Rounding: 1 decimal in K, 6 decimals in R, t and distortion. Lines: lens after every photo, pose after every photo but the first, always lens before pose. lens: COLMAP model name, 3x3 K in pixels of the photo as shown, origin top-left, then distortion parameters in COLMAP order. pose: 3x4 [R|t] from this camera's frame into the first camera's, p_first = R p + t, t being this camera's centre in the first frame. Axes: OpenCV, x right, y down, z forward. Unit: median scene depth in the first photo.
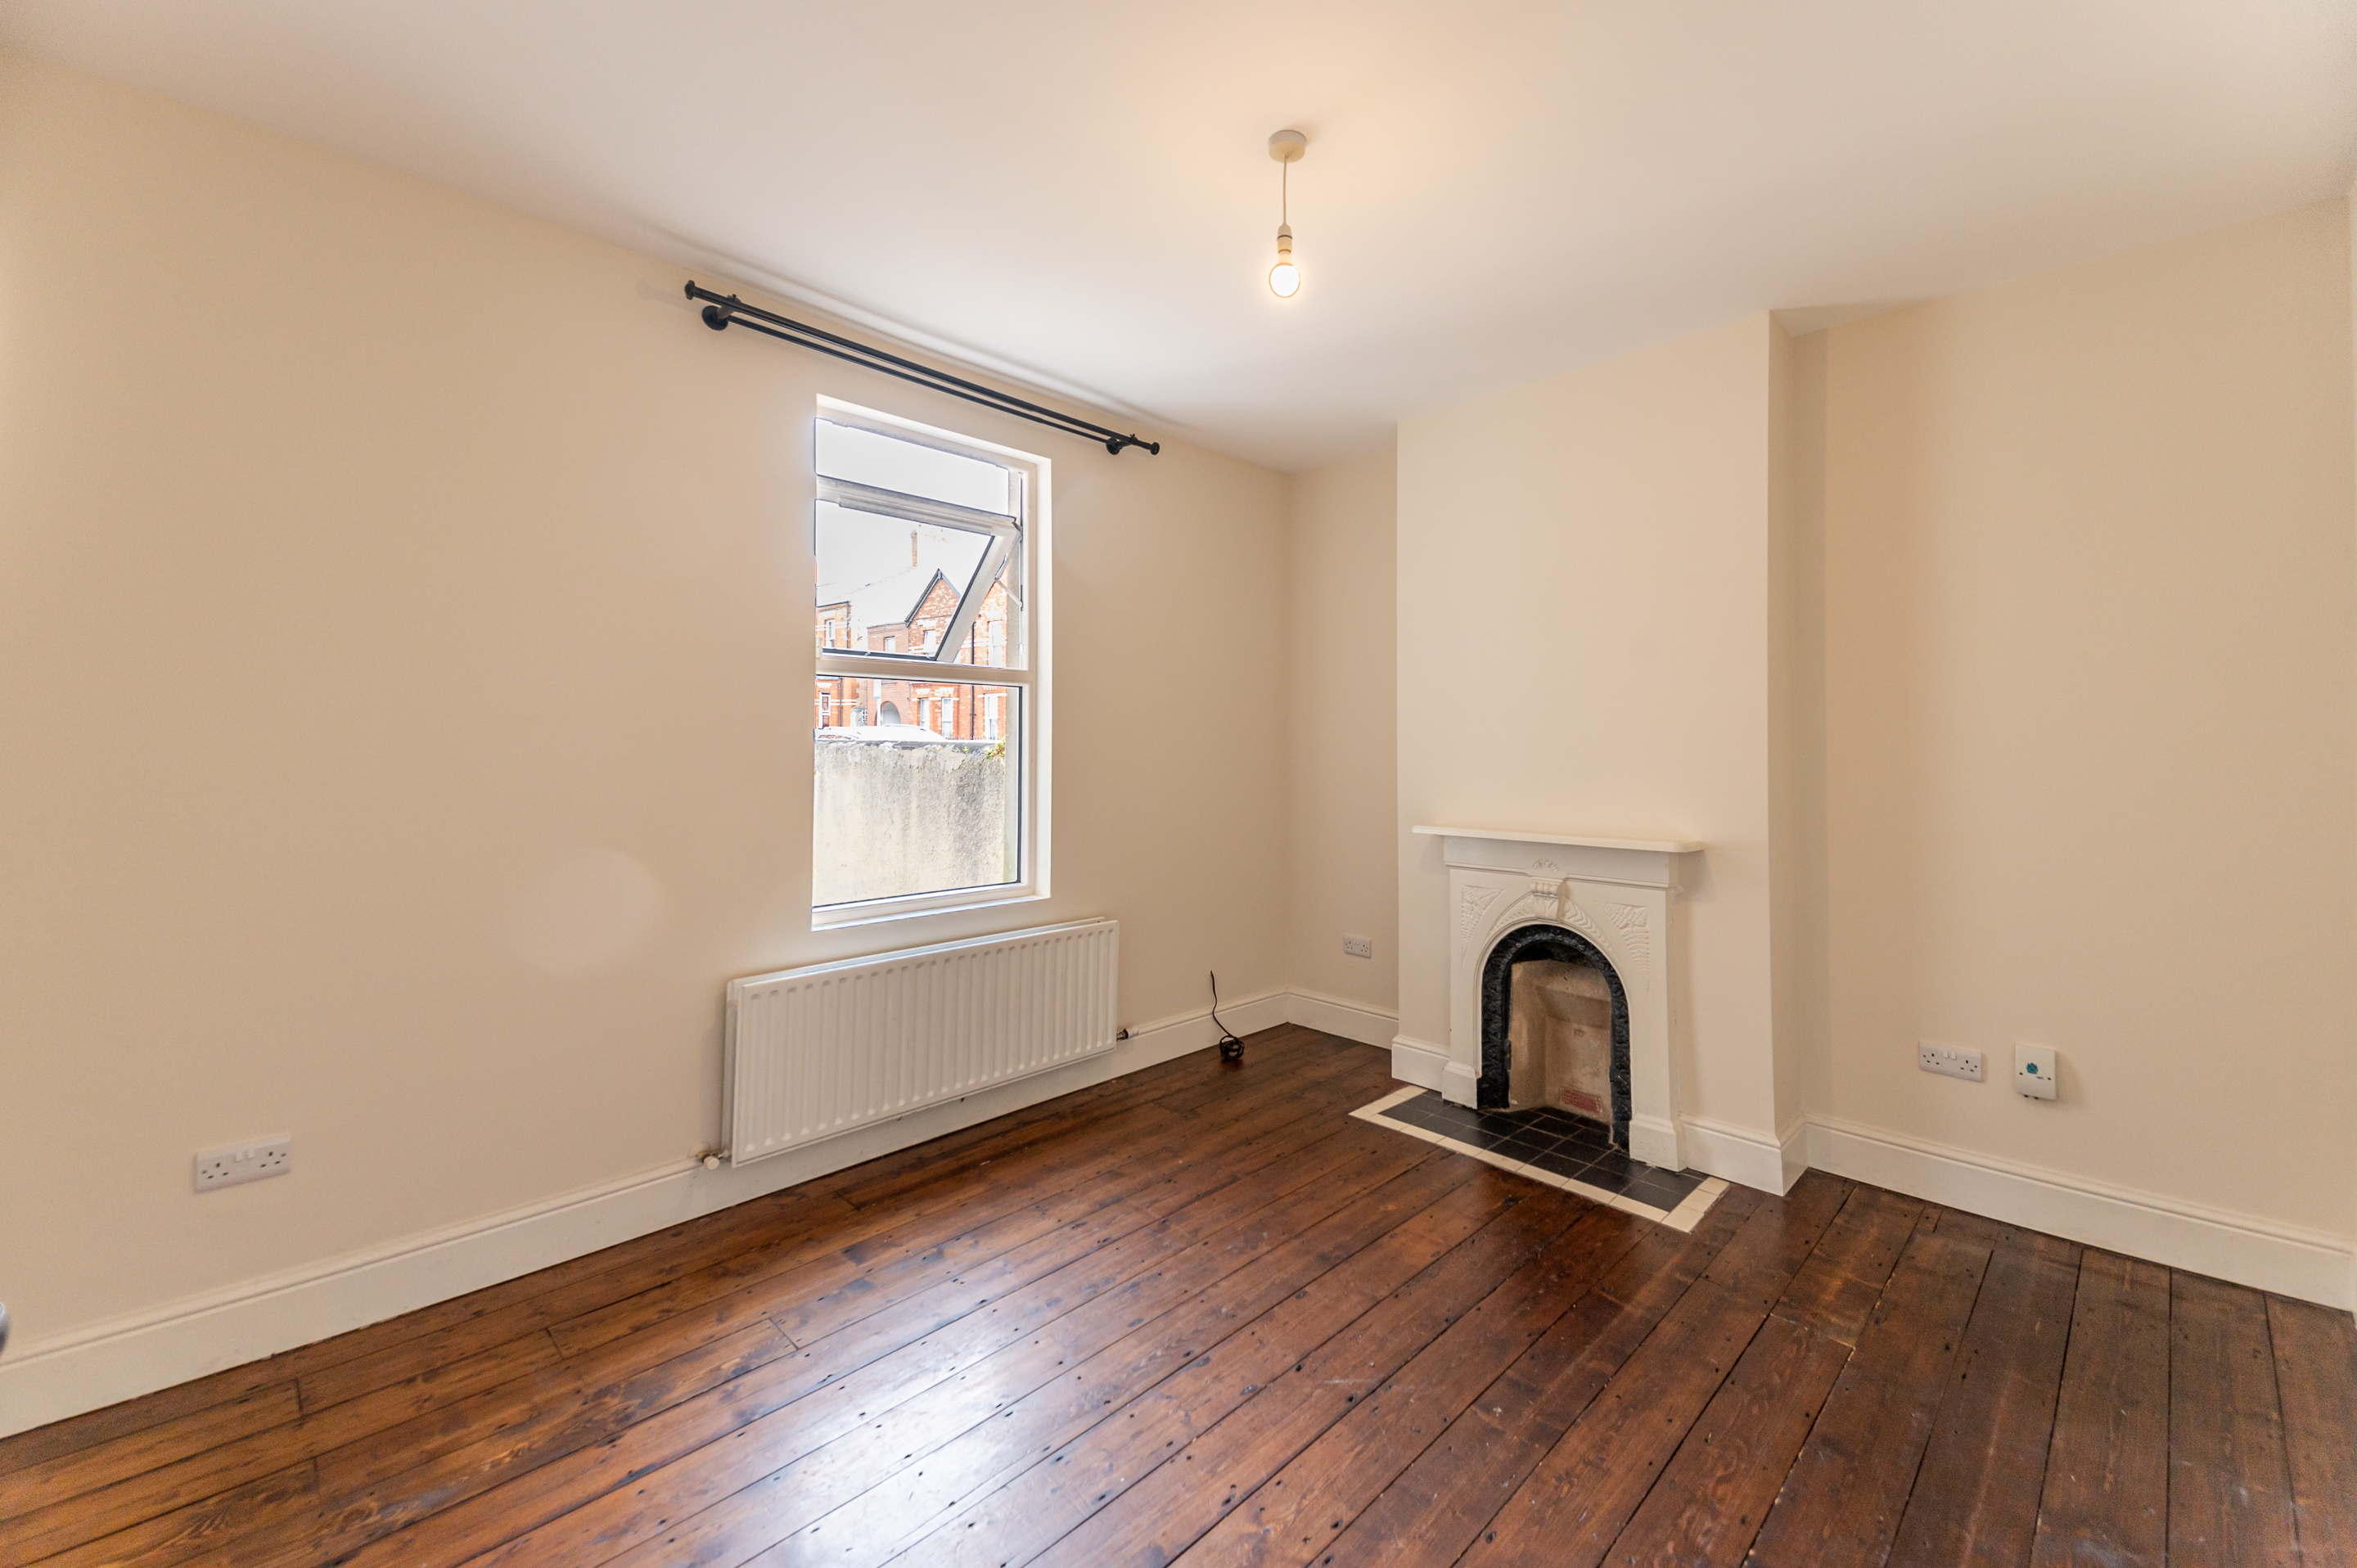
lens RADIAL K [[900.9, 0, 1220.6], [0, 900.9, 746.5], [0, 0, 1]] dist [0.079422, -0.031203]
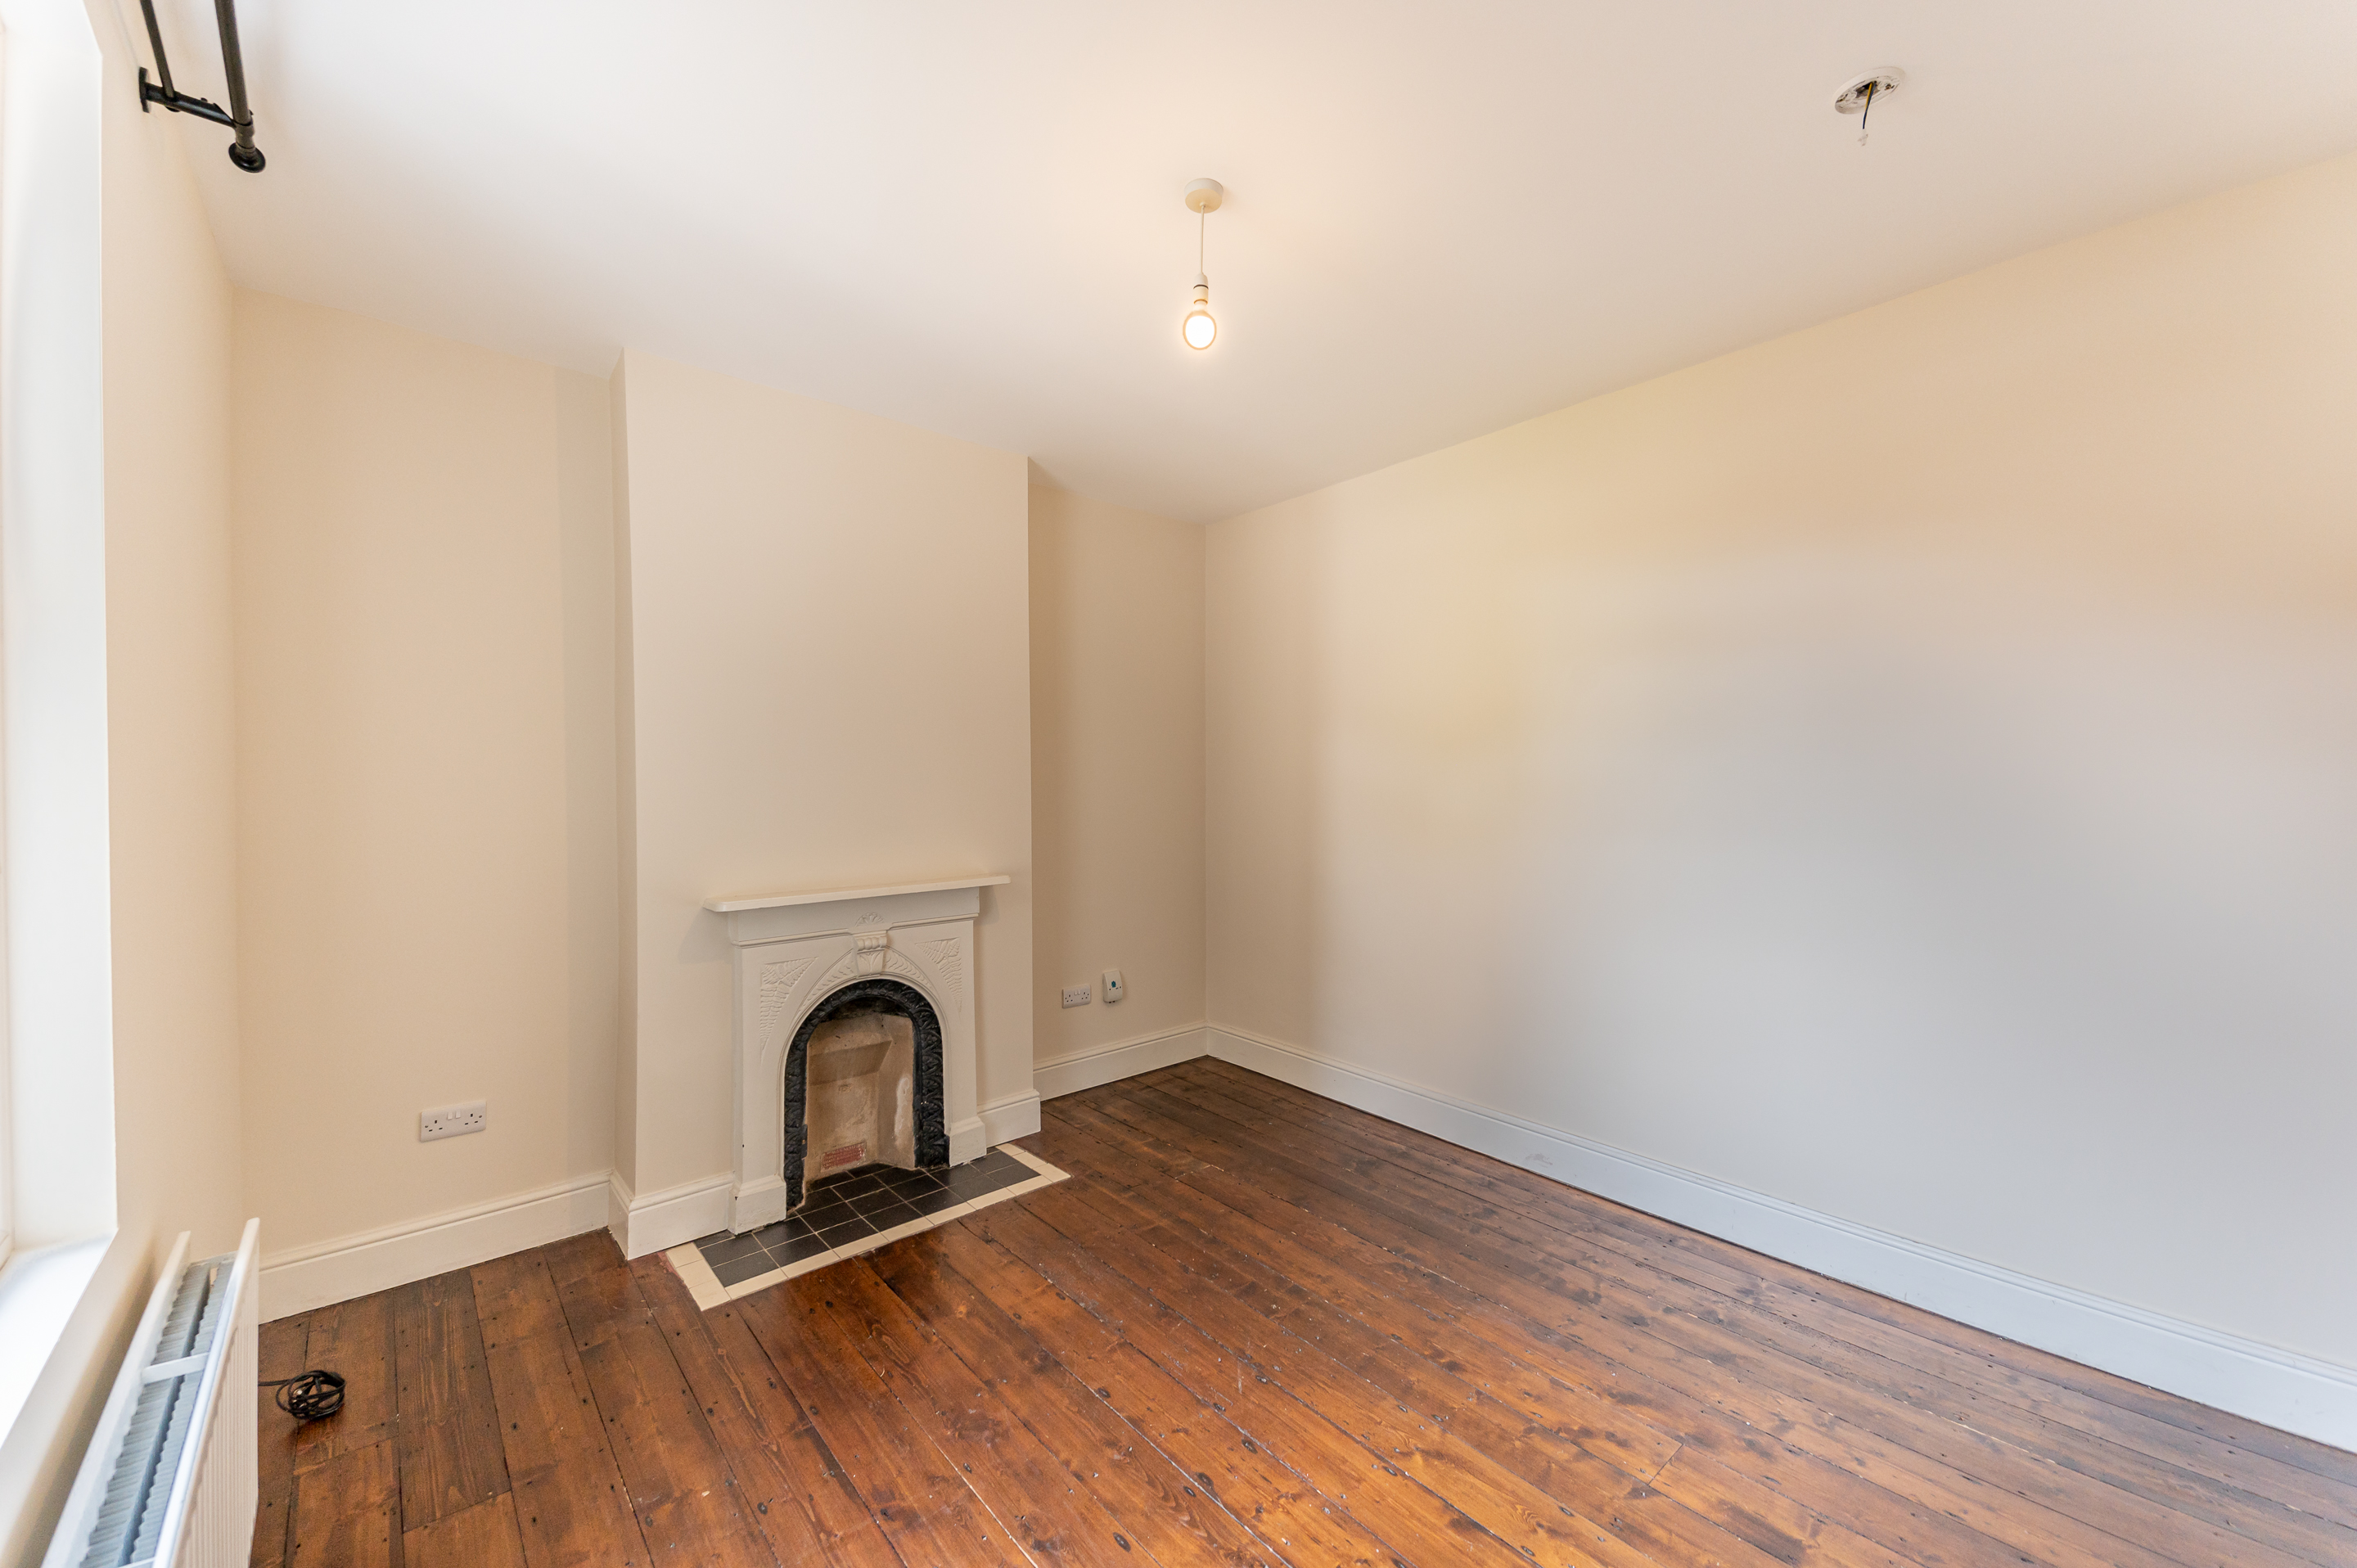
lens RADIAL K [[955.5, 0, 1103.7], [0, 955.5, 794.6], [0, 0, 1]] dist [0.071431, -0.039306]
pose [[0.121855, -0.021321, 0.992319, -0.747814], [0.013503, 0.999712, 0.019822, -0.023930], [-0.992456, 0.010984, 0.122108, 0.745803]]
